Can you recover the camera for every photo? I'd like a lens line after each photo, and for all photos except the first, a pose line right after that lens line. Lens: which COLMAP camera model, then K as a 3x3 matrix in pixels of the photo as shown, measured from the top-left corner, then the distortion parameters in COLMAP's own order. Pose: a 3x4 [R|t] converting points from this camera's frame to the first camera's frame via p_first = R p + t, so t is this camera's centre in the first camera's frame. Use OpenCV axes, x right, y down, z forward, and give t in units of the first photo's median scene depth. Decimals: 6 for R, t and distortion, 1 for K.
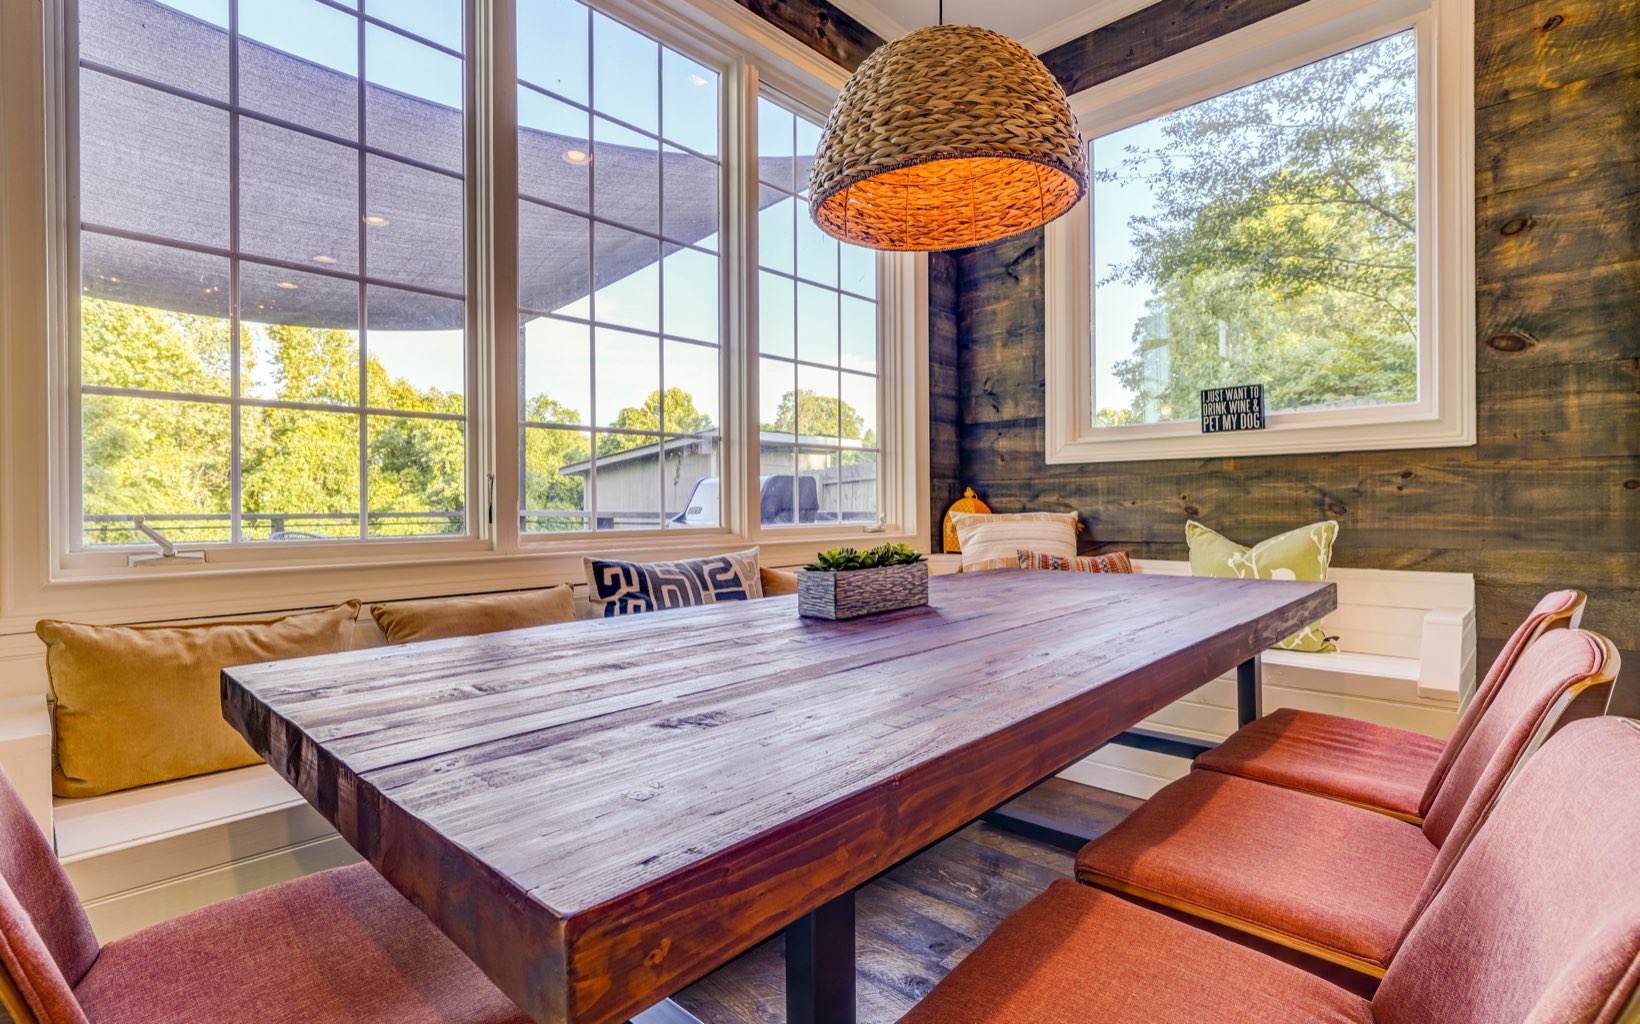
lens RADIAL K [[764.8, 0, 819.9], [0, 764.8, 502.8], [0, 0, 1]] dist [0.011443, 0.000378]
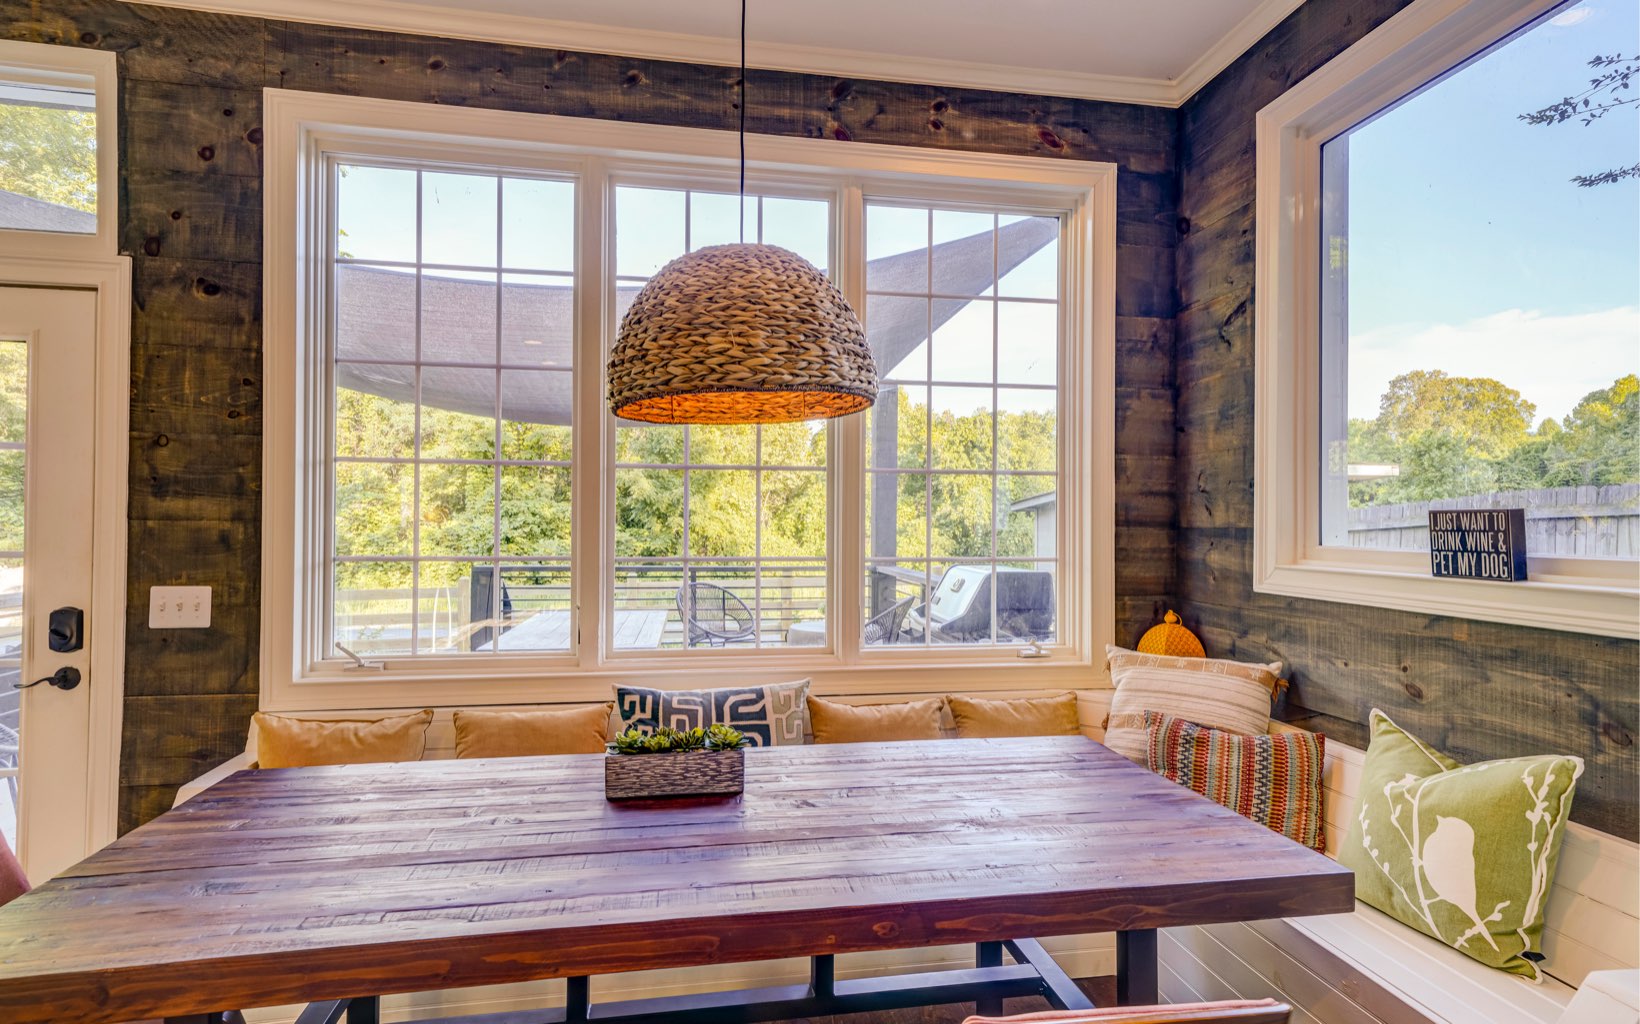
lens RADIAL K [[848.9, 0, 824.3], [0, 848.9, 511.2], [0, 0, 1]] dist [0.038251, -0.002318]
pose [[0.802282, 0.005946, -0.596916, 0.558792], [-0.011780, 0.999913, -0.005872, -0.145153], [0.596829, 0.011743, 0.802282, 0.095914]]
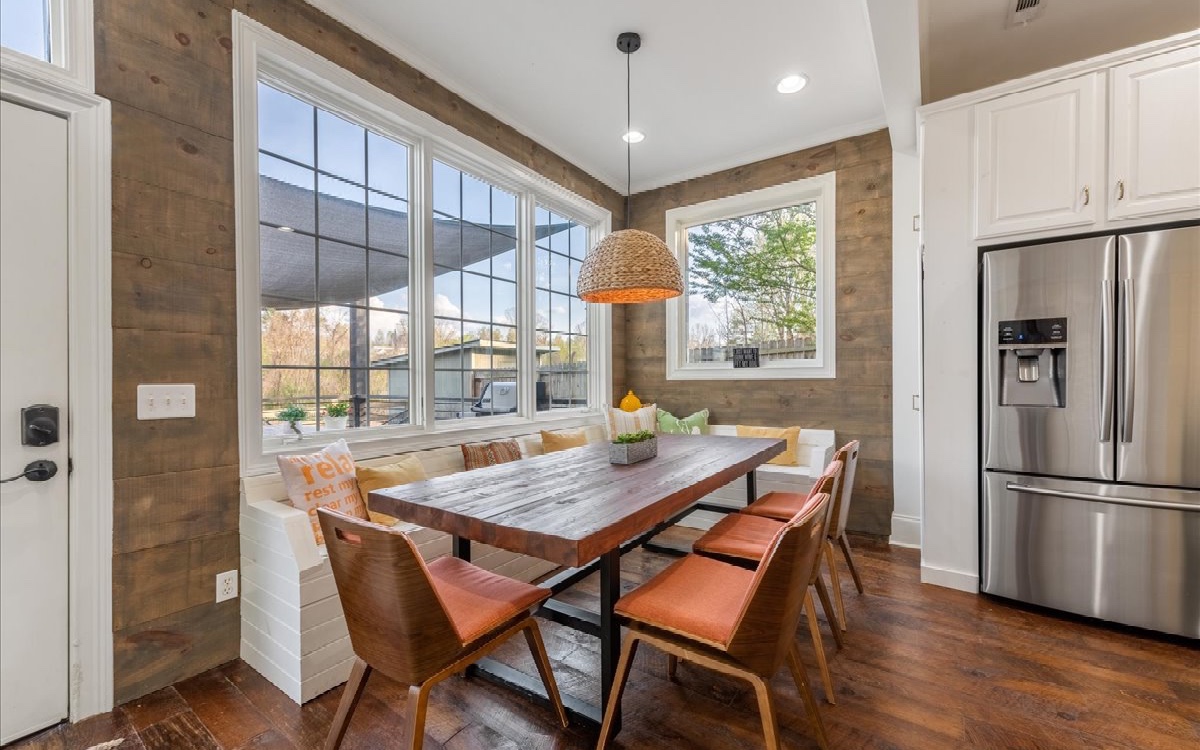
lens RADIAL K [[458.1, 0, 609.0], [0, 458.1, 375.7], [0, 0, 1]] dist [0.001004, 0.001226]
pose [[0.985429, 0.002276, 0.170071, -0.095499], [-0.002250, 0.999997, -0.000344, -0.072417], [-0.170071, -0.000043, 0.985432, -0.276524]]
